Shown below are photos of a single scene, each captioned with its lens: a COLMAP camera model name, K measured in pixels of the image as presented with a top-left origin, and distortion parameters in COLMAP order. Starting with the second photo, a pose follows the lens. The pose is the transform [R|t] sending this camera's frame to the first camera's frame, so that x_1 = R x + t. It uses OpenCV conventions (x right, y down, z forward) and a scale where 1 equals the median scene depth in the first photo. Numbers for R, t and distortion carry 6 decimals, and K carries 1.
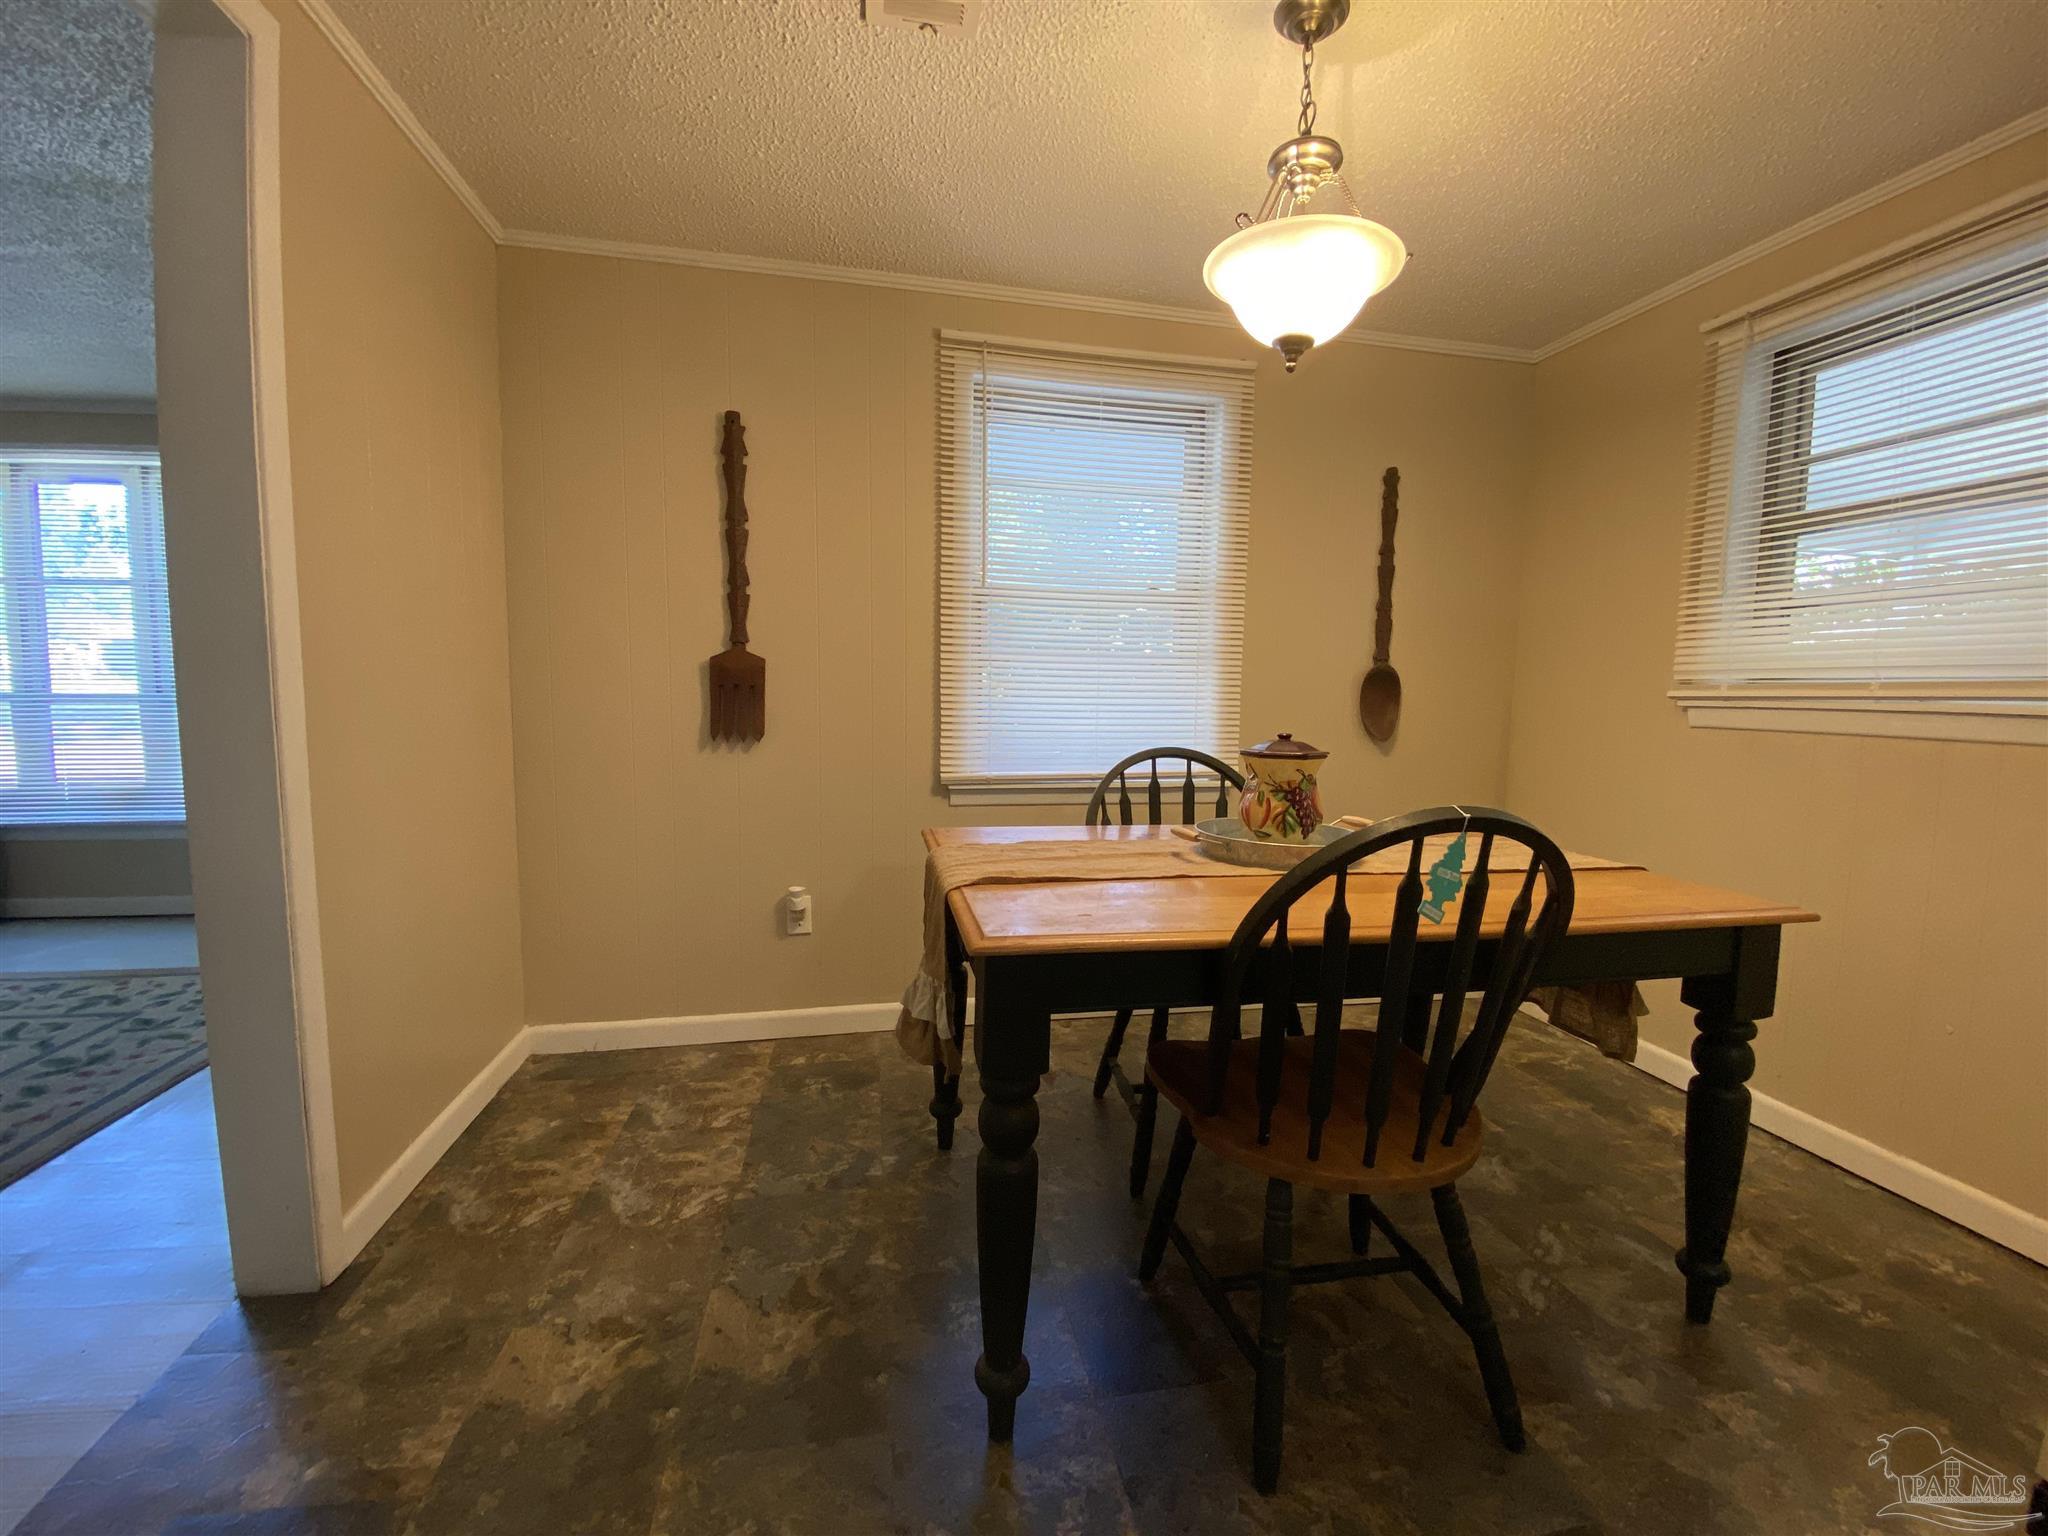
lens RADIAL K [[835.6, 0, 1024.9], [0, 835.6, 772.1], [0, 0, 1]] dist [-0.007589, -0.008533]
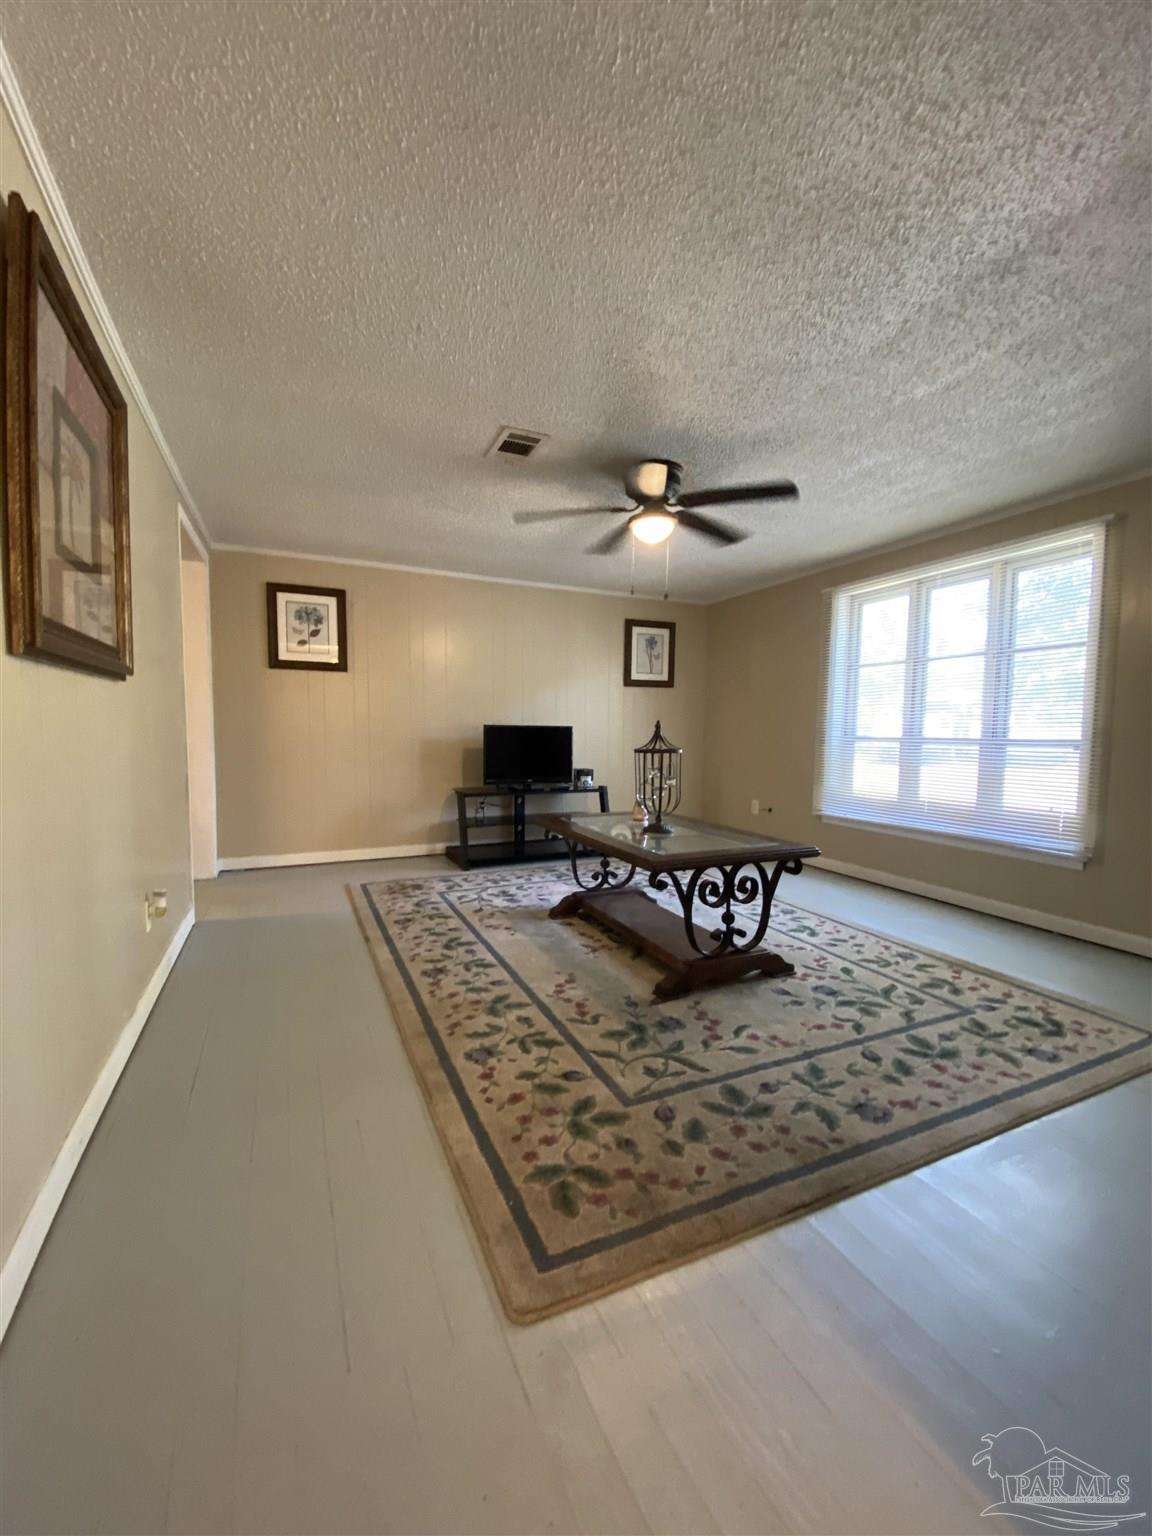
lens RADIAL K [[626.7, 0, 570.9], [0, 626.7, 771.4], [0, 0, 1]] dist [-0.007589, -0.008533]
pose [[0.220750, 0.060068, -0.973479, -0.411716], [-0.111348, 0.993128, 0.036031, -0.005718], [0.968954, 0.100441, 0.225921, 0.244328]]
